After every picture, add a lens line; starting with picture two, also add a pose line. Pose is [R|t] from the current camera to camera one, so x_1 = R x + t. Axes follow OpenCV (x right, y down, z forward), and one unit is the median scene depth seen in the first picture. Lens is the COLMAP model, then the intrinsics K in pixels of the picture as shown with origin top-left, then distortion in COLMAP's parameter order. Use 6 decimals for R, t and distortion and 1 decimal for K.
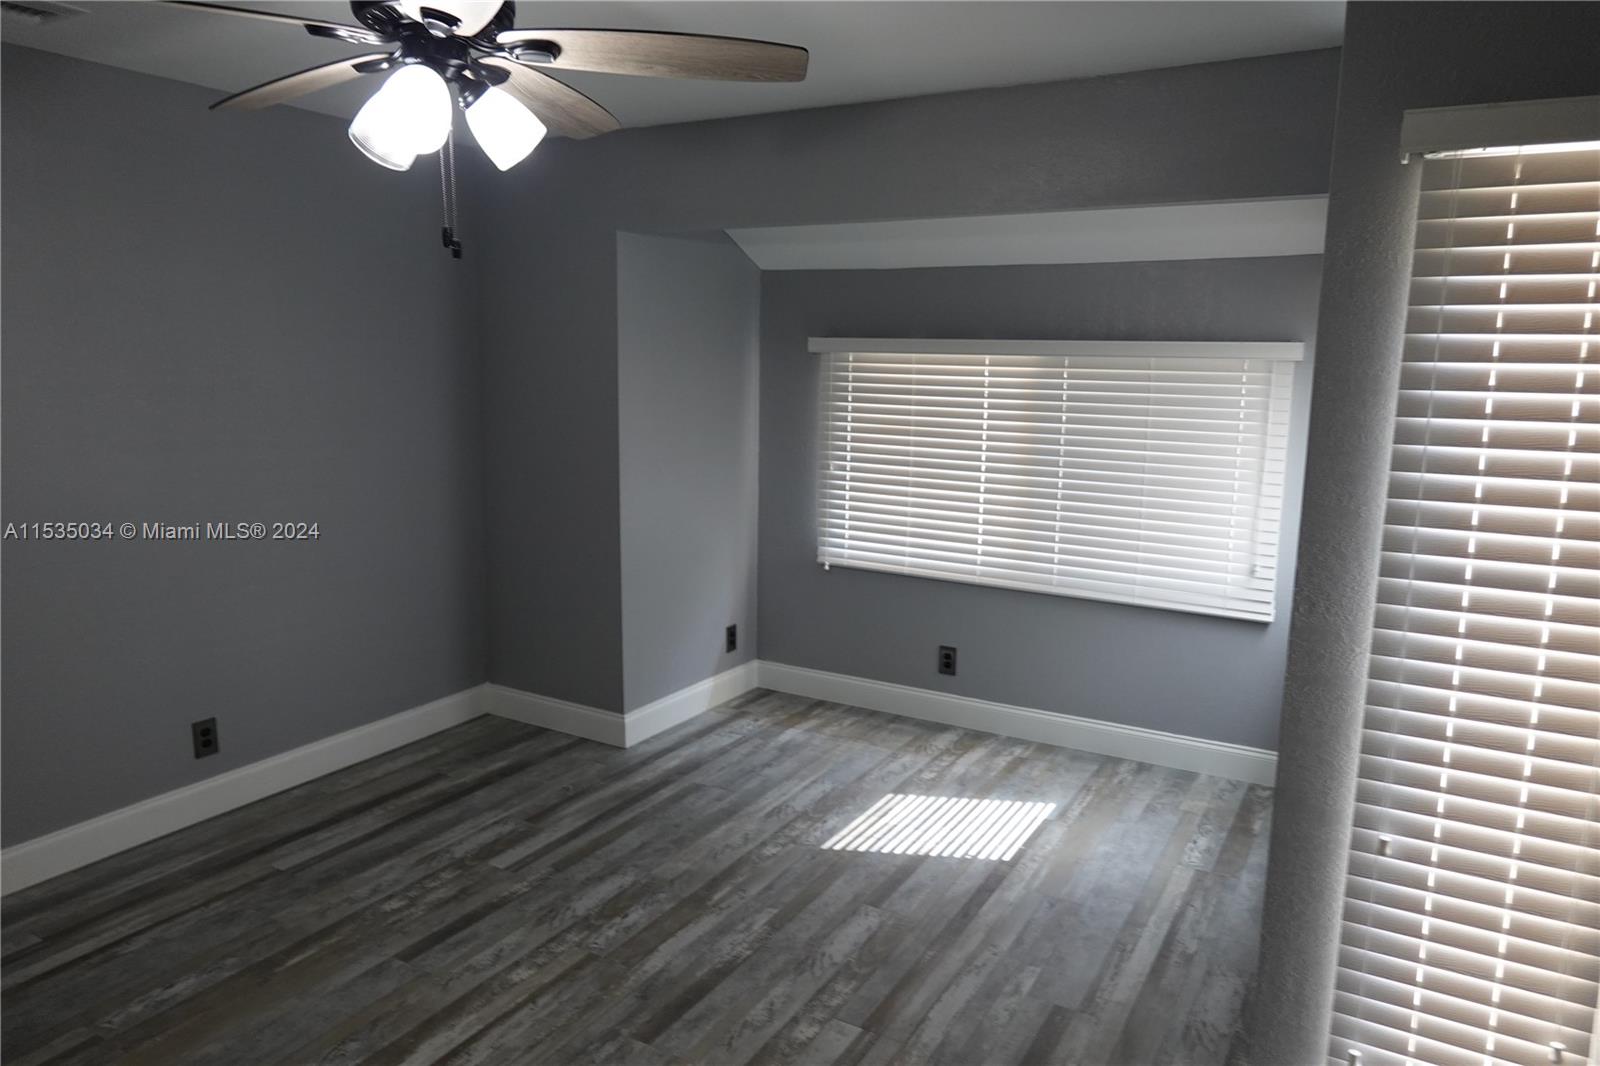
lens RADIAL K [[1068.8, 0, 800.0], [0, 1068.8, 533.0], [0, 0, 1]] dist [-0.000065, 0.004029]
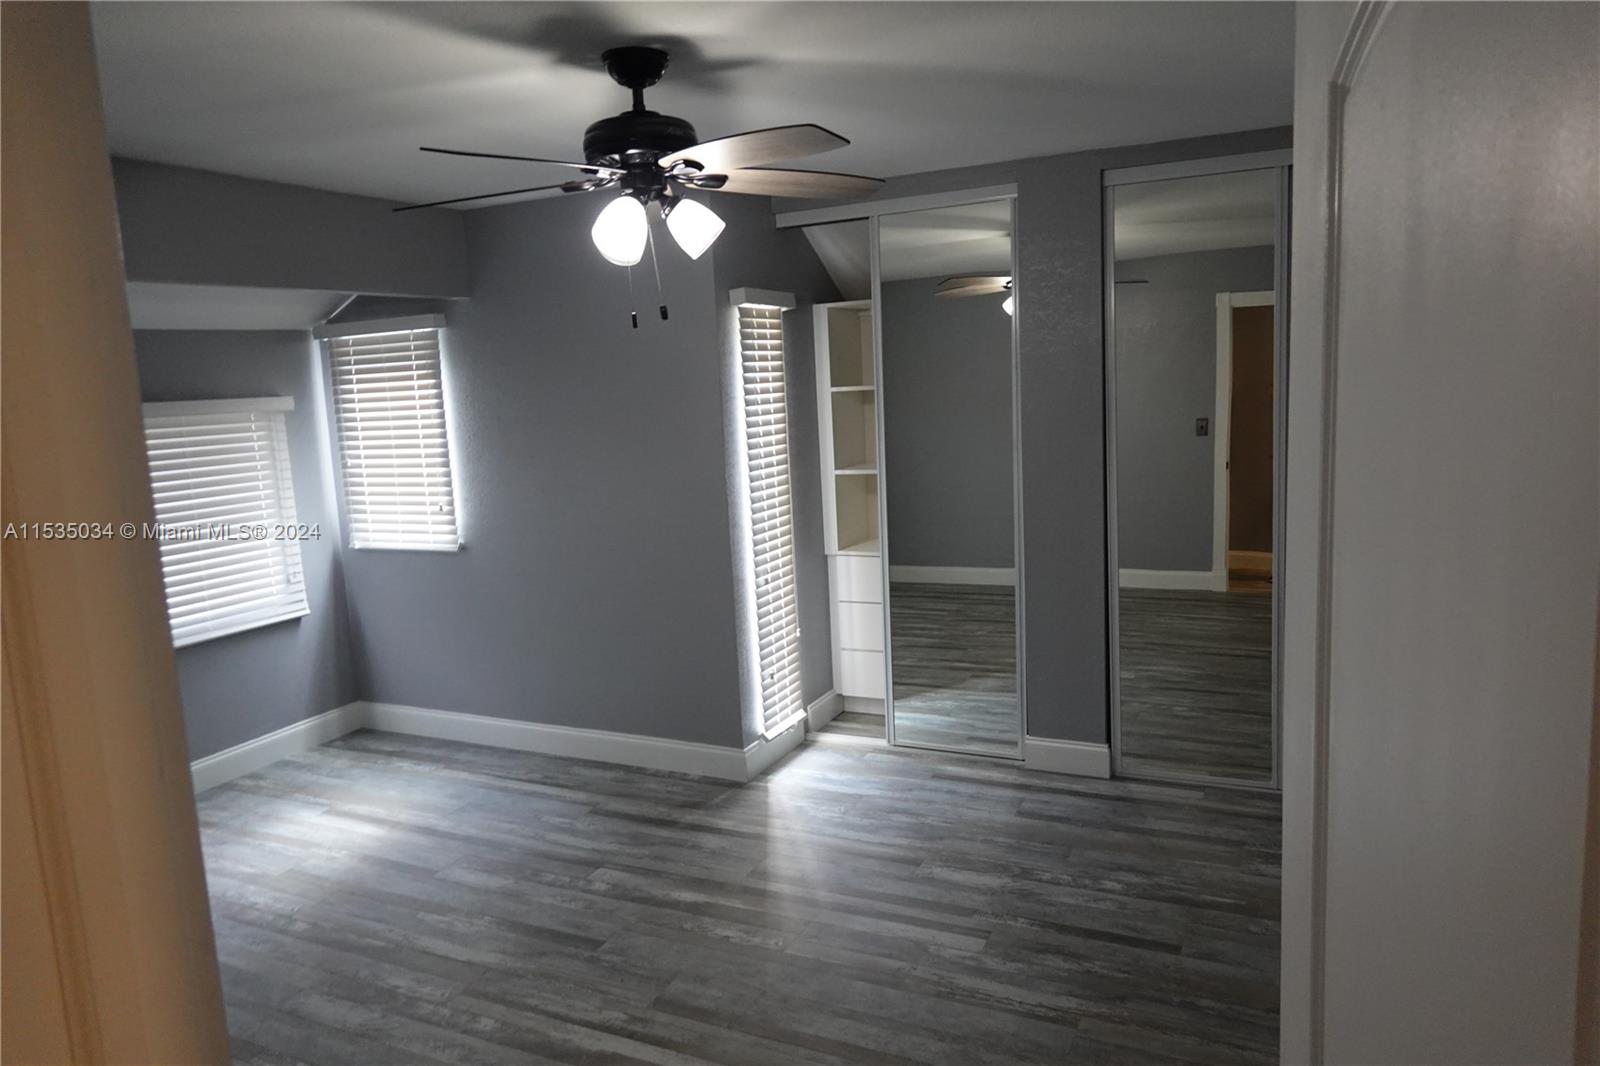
lens RADIAL K [[1068.8, 0, 800.0], [0, 1068.8, 533.0], [0, 0, 1]] dist [-0.000065, 0.004029]
pose [[-0.083484, -0.149369, 0.985251, -1.074985], [0.219040, 0.961771, 0.164370, -0.114830], [-0.972138, 0.229531, -0.047575, 0.589152]]
